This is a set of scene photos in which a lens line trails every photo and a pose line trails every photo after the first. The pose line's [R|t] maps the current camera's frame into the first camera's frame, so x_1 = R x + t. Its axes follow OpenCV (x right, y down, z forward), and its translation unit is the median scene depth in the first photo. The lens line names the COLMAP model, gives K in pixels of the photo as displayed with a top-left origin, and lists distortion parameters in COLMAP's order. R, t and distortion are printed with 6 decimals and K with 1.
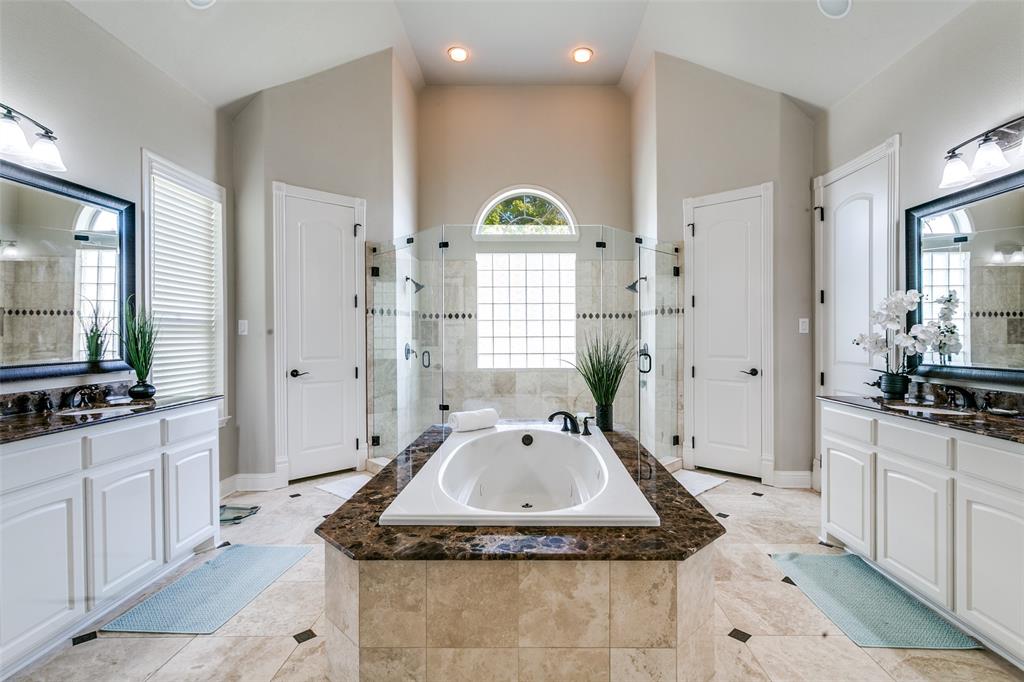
lens RADIAL K [[482.5, 0, 512.5], [0, 482.5, 332.5], [0, 0, 1]] dist [0.002144, -0.000130]
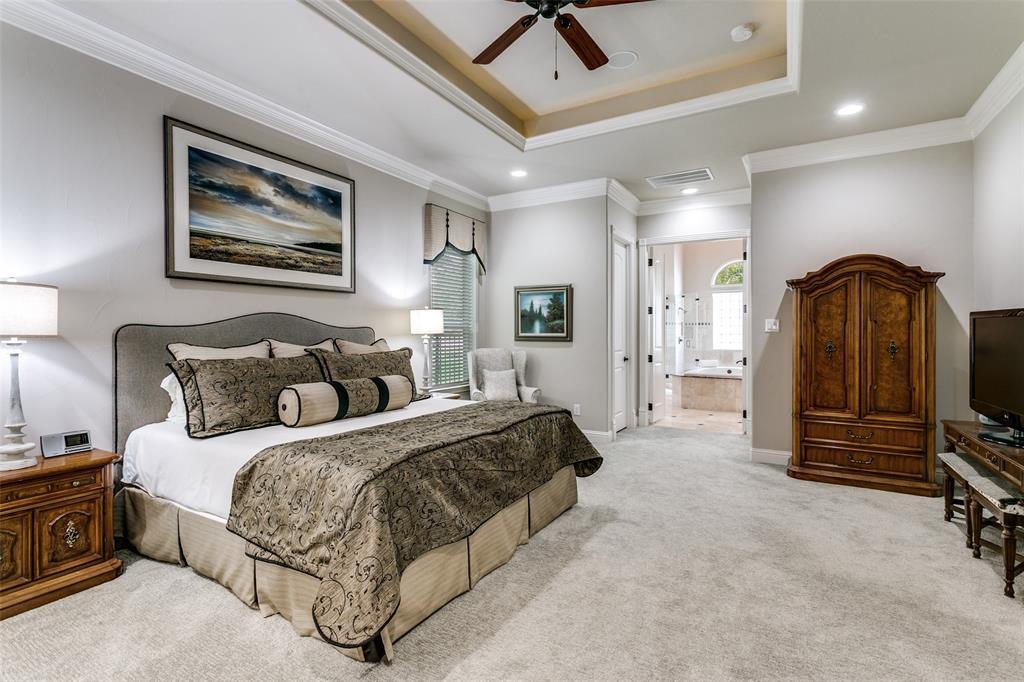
lens RADIAL K [[482.5, 0, 512.5], [0, 482.5, 332.5], [0, 0, 1]] dist [0.002144, -0.000130]
pose [[0.881762, 0.005227, -0.471666, 0.286601], [-0.001885, 0.999970, 0.007558, -0.023932], [0.471691, -0.005776, 0.881745, -2.428348]]
